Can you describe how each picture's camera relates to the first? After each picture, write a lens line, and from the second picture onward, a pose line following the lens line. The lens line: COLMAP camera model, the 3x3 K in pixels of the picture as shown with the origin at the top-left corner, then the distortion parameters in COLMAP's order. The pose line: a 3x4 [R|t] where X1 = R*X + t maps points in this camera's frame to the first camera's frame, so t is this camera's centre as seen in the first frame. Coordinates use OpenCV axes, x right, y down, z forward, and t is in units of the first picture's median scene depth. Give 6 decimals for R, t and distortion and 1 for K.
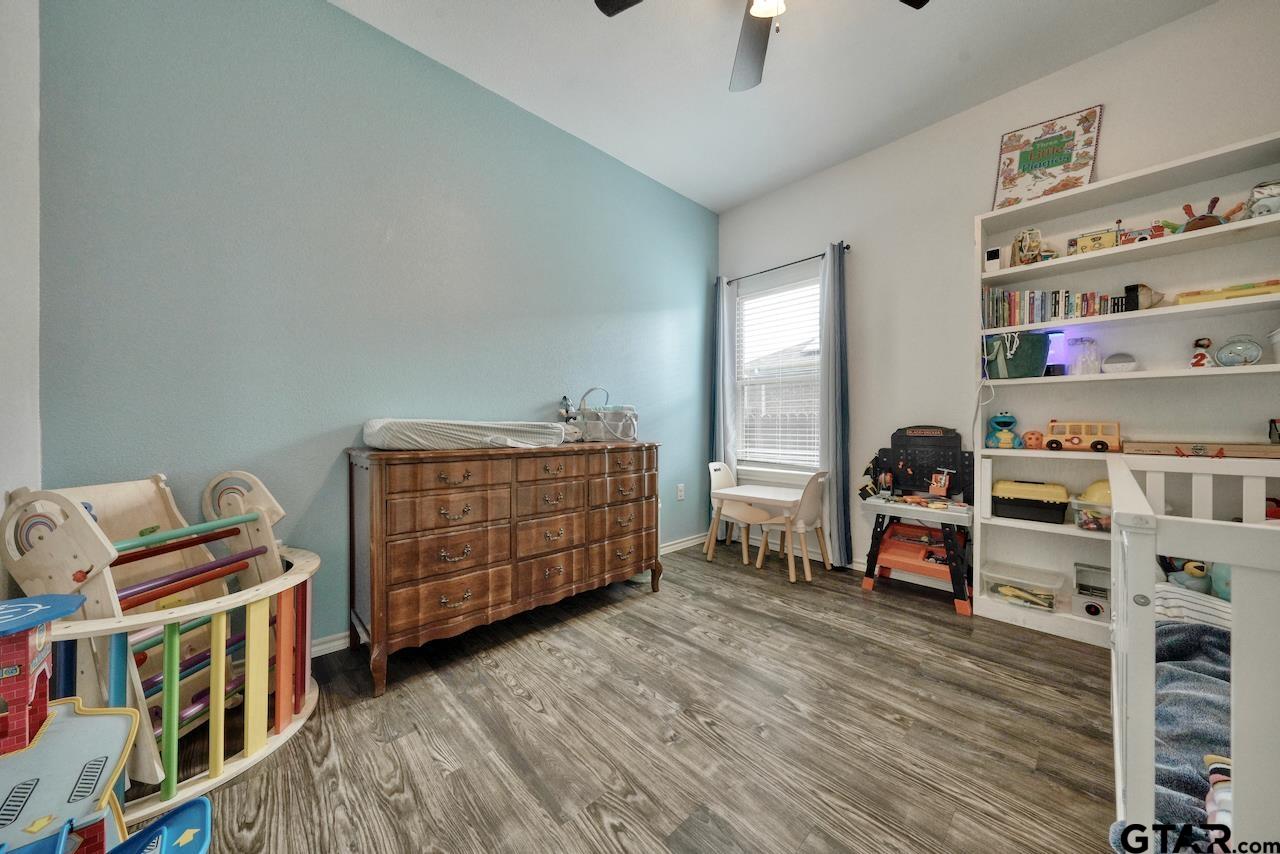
lens RADIAL K [[428.4, 0, 641.1], [0, 428.4, 424.7], [0, 0, 1]] dist [-0.001185, 0.000068]
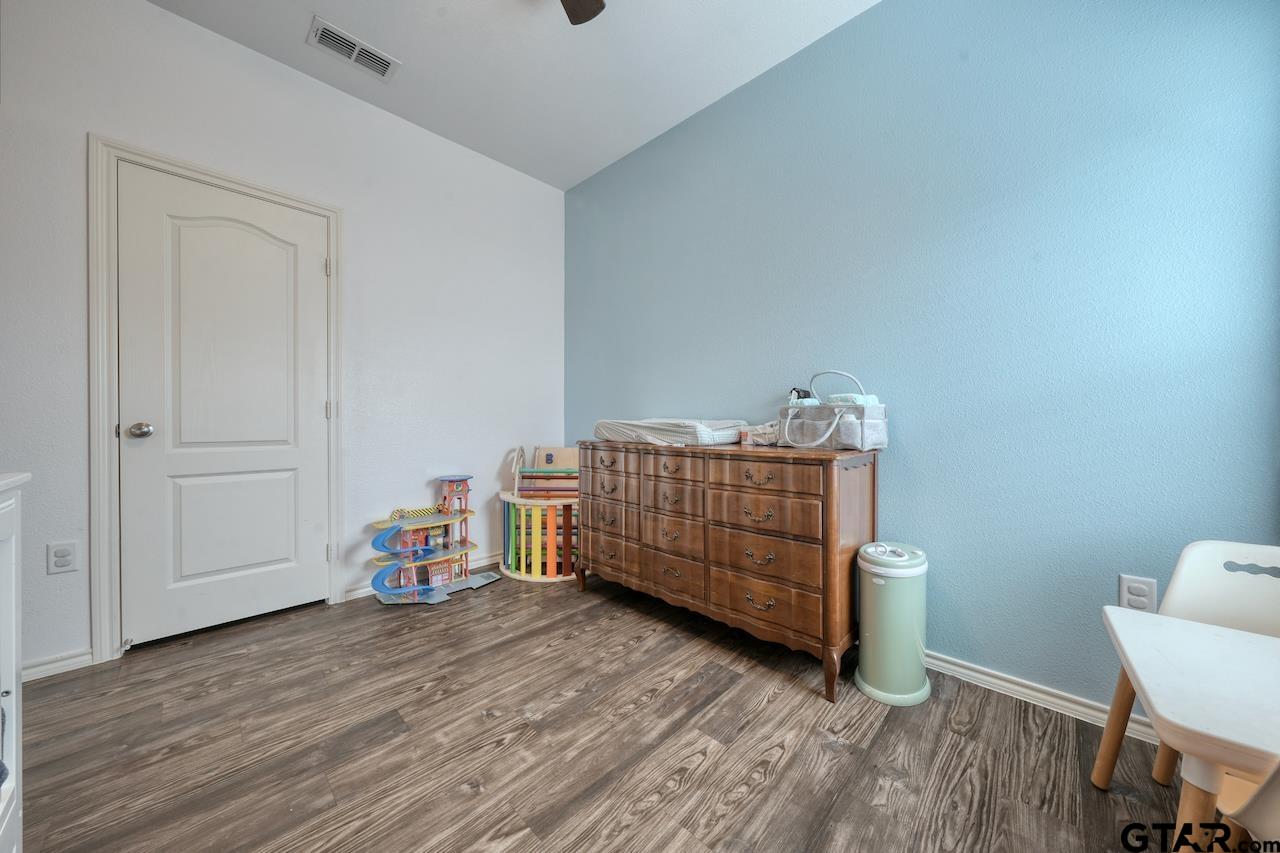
lens RADIAL K [[428.4, 0, 641.1], [0, 428.4, 424.2], [0, 0, 1]] dist [-0.001185, 0.000068]
pose [[0.059351, 0.005054, -0.998224, 0.919767], [-0.002549, 0.999985, 0.004911, -0.004056], [0.998234, 0.002253, 0.059363, 1.033711]]
